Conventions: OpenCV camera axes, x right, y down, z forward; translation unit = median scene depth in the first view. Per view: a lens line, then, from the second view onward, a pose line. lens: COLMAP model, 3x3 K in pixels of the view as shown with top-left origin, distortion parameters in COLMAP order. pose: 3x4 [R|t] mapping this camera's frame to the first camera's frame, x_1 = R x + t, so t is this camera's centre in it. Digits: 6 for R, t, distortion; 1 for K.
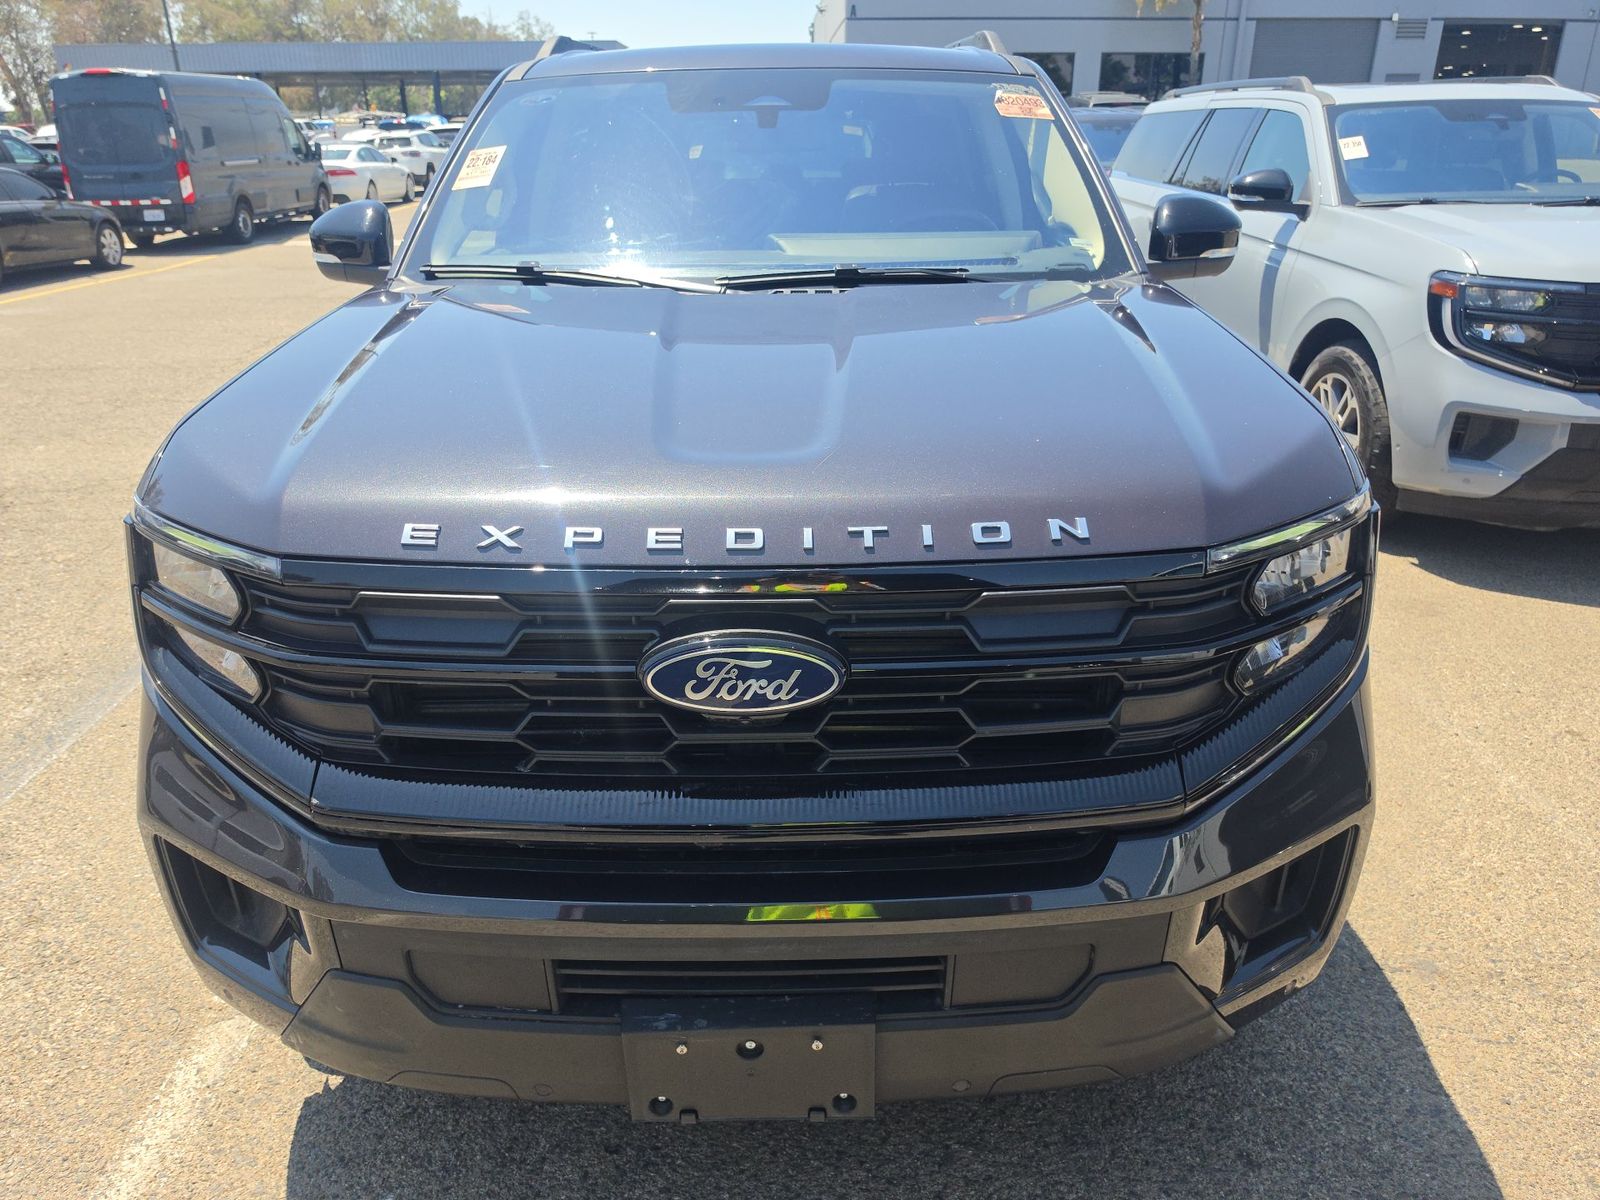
lens RADIAL K [[1173.0, 0, 800.0], [0, 1173.0, 600.0], [0, 0, 1]] dist [0.005483, 0.003211]
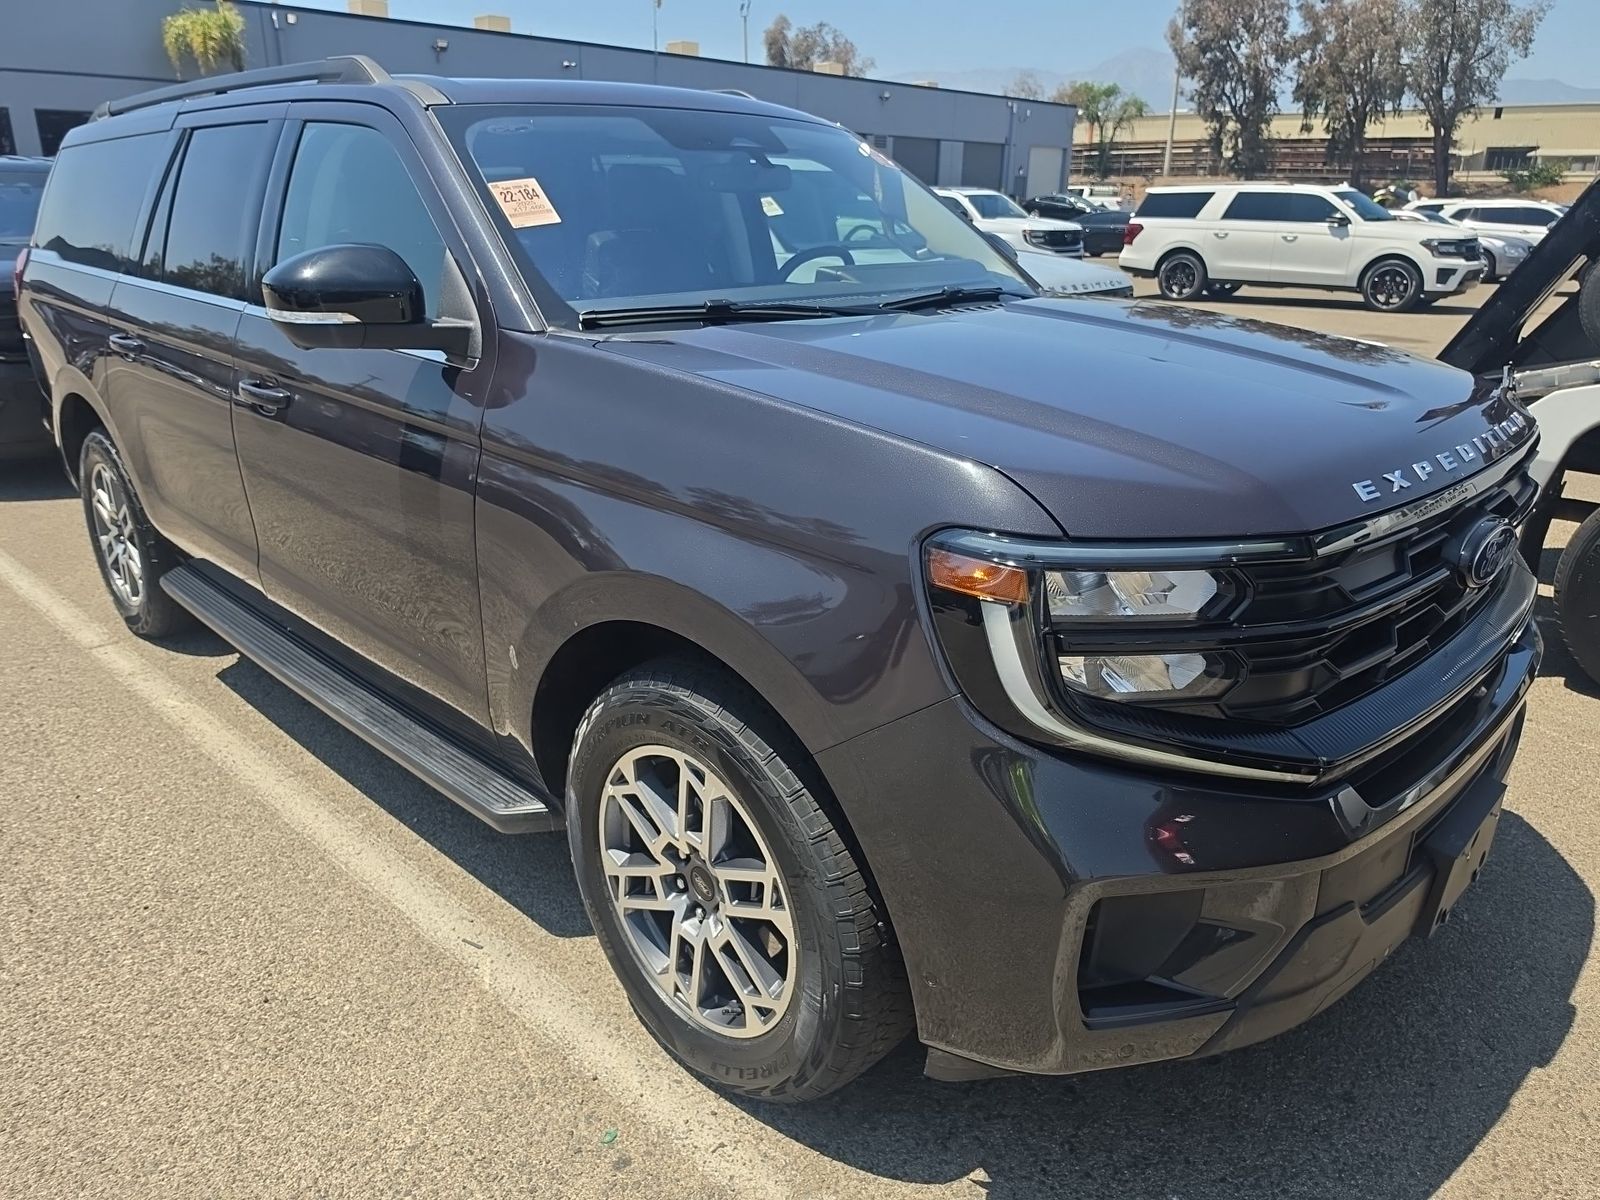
lens RADIAL K [[1173.0, 0, 800.0], [0, 1173.0, 600.0], [0, 0, 1]] dist [0.005483, 0.003211]
pose [[0.724546, -0.204018, 0.658339, 0.233847], [0.243798, 0.969296, 0.032067, -0.240464], [-0.644667, 0.137267, 0.752039, 0.656243]]
